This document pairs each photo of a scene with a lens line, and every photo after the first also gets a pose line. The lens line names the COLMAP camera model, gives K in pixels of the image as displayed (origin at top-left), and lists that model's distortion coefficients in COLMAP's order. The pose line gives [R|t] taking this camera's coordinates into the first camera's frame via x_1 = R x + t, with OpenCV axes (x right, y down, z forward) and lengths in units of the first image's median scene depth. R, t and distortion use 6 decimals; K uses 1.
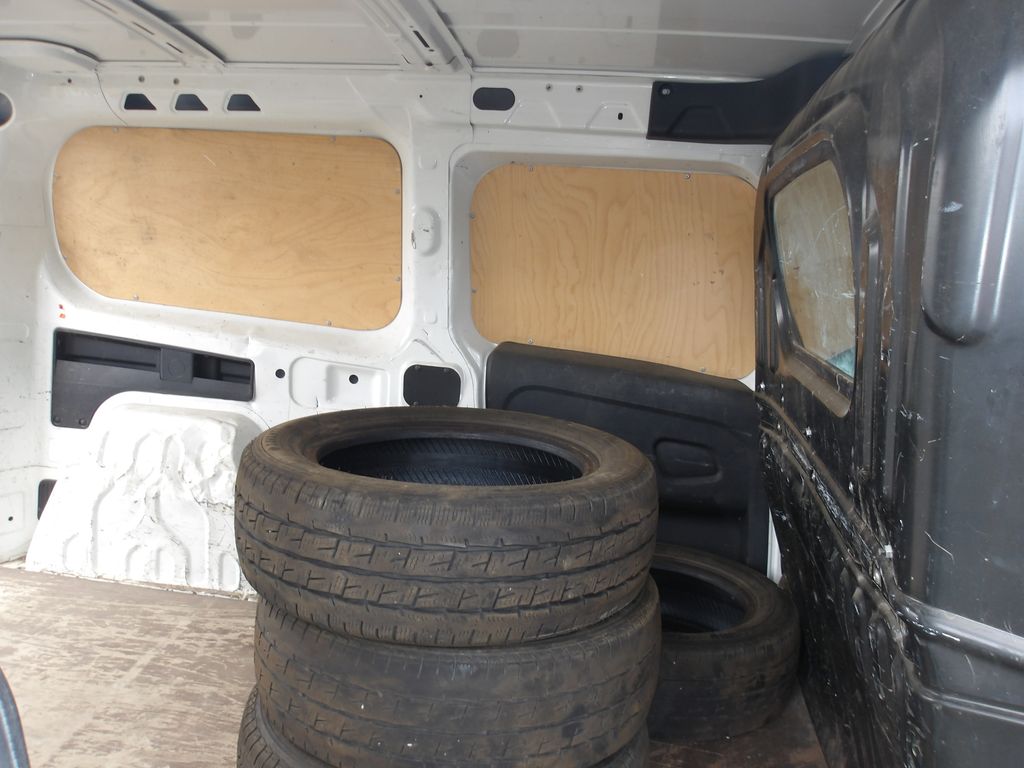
lens RADIAL K [[837.1, 0, 512.0], [0, 837.1, 384.0], [0, 0, 1]] dist [-0.004462, 0.012819]
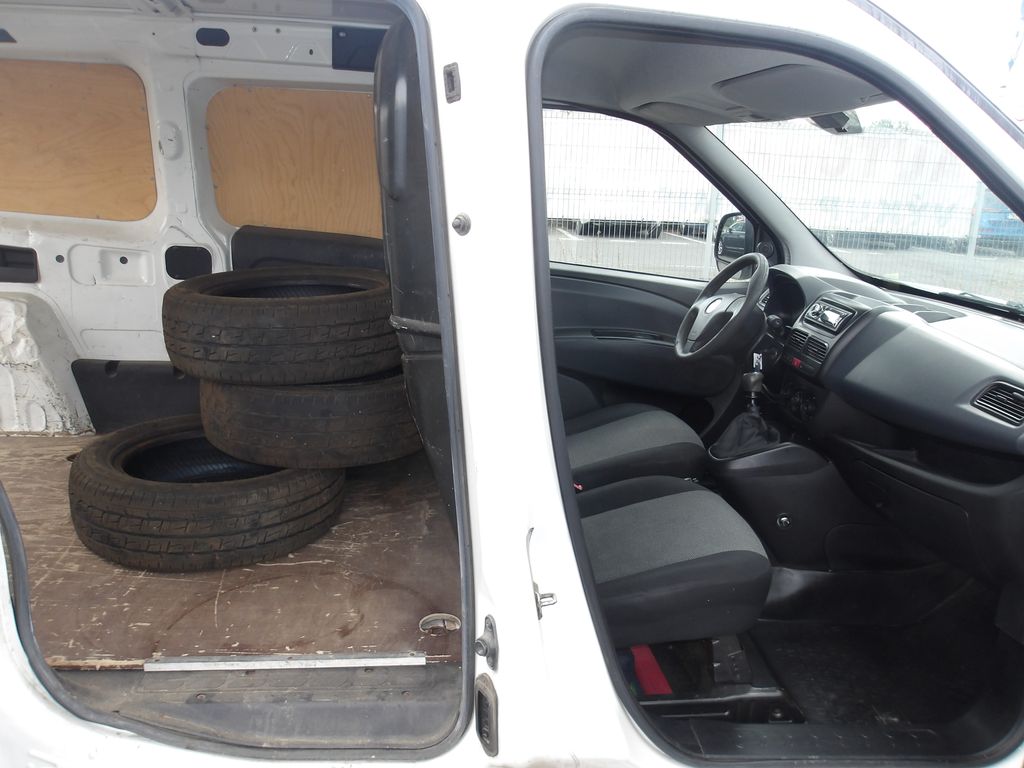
lens RADIAL K [[837.1, 0, 512.0], [0, 837.1, 384.0], [0, 0, 1]] dist [-0.004462, 0.012819]
pose [[0.970318, -0.084186, 0.226706, 0.082066], [0.056290, 0.990326, 0.126827, 0.054150], [-0.235190, -0.110301, 0.965670, -0.401308]]
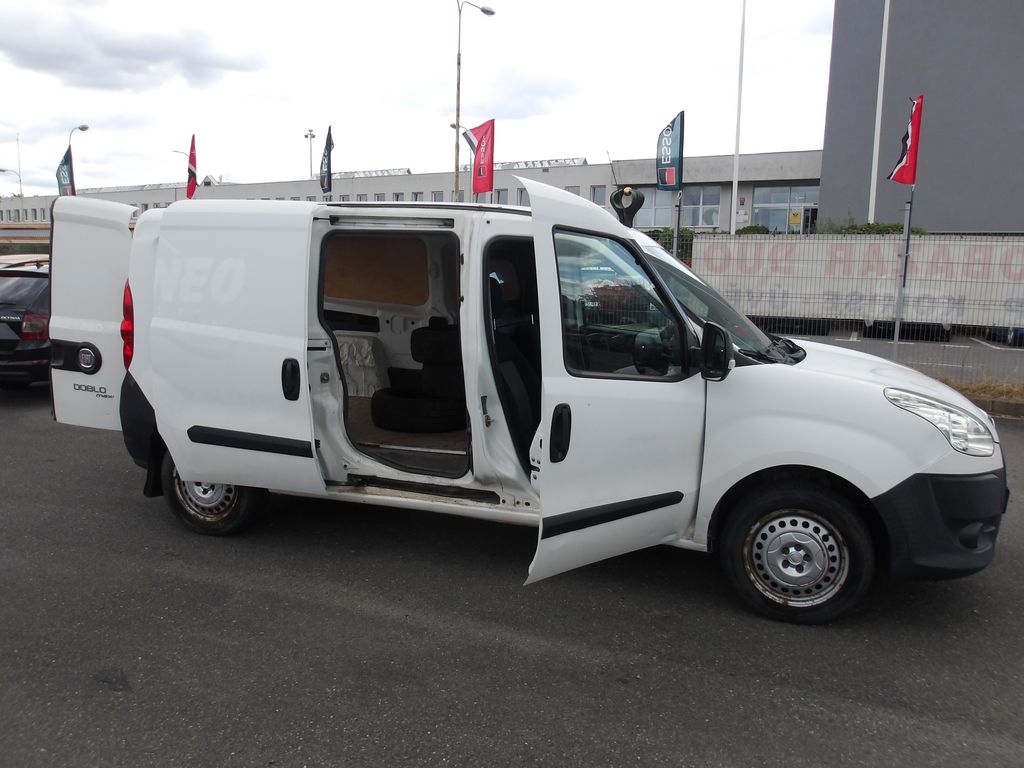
lens RADIAL K [[878.1, 0, 512.0], [0, 878.1, 384.0], [0, 0, 1]] dist [-0.005204, 0.001431]
pose [[0.983337, -0.015267, -0.181151, 0.687755], [0.012304, 0.999772, -0.017470, 0.262124], [0.181377, 0.014950, 0.983300, -1.886018]]
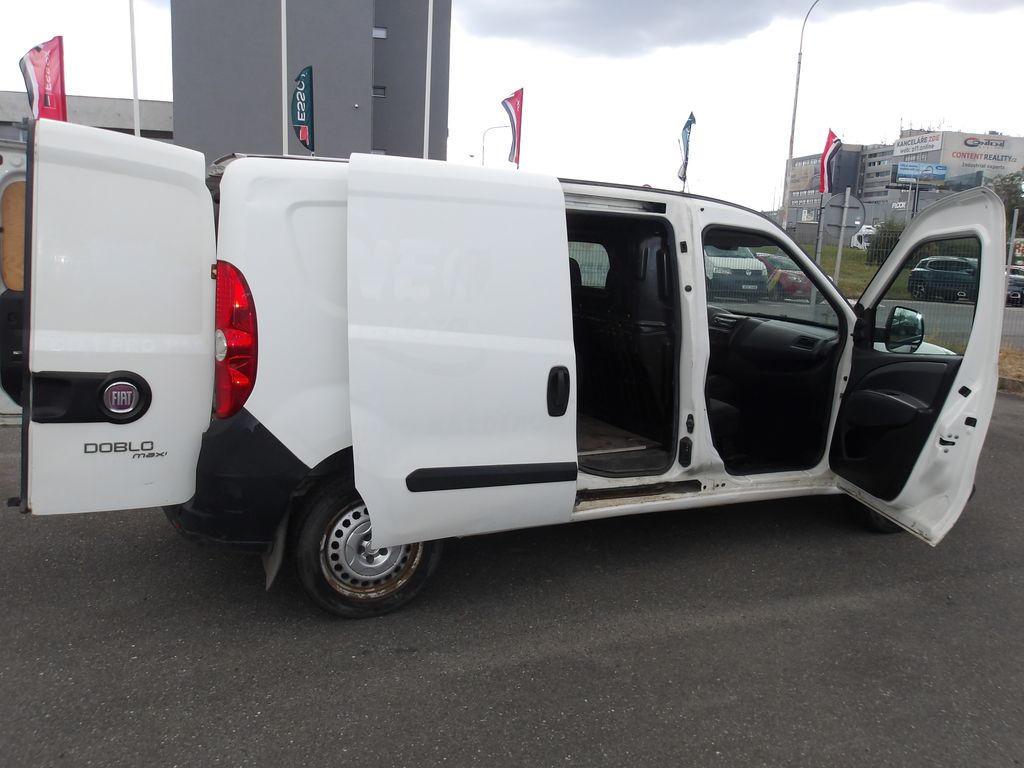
lens RADIAL K [[875.2, 0, 512.0], [0, 875.2, 384.0], [0, 0, 1]] dist [0.010660, -0.002753]
pose [[0.800443, -0.119016, 0.587475, -1.379915], [0.089675, 0.992837, 0.078954, 0.039780], [-0.592663, -0.010517, 0.805382, -1.229436]]
